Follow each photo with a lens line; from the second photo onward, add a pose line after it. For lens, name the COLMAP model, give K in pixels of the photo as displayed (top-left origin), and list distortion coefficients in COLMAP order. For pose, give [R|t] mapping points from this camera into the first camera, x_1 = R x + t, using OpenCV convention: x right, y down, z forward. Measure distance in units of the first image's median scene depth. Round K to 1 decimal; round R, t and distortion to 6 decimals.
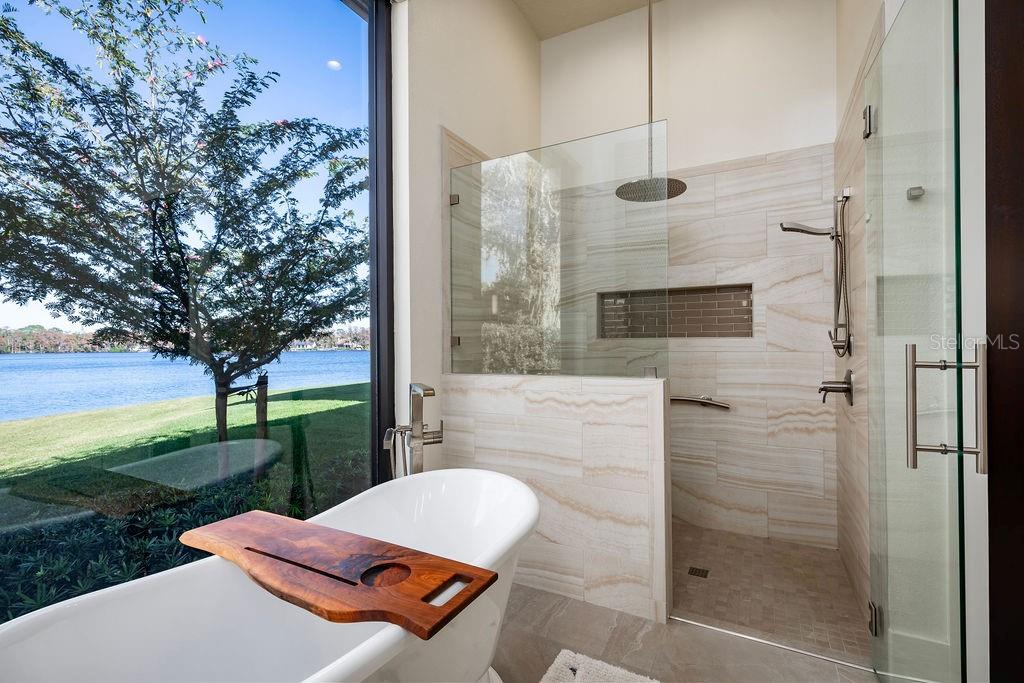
lens RADIAL K [[456.0, 0, 512.0], [0, 456.0, 341.5], [0, 0, 1]] dist [0.001621, 0.000724]
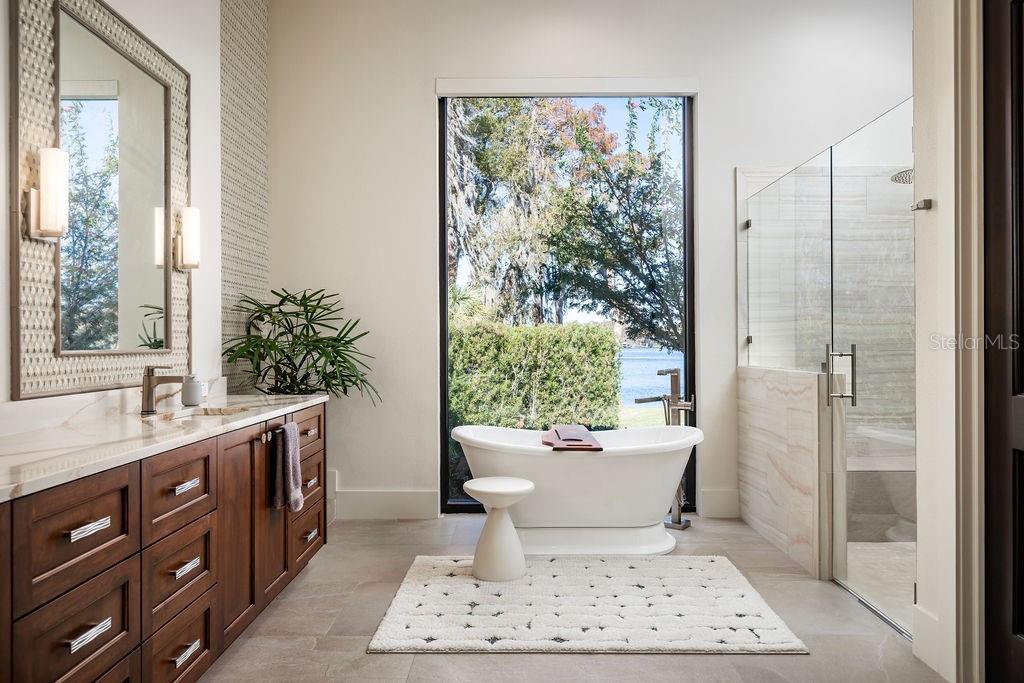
lens RADIAL K [[653.0, 0, 512.5], [0, 653.0, 341.8], [0, 0, 1]] dist [-0.005246, -0.001575]
pose [[0.479104, 0.006535, -0.877734, 1.273350], [0.002904, 0.999955, 0.009030, -0.011809], [0.877754, -0.006875, 0.479063, -0.442723]]
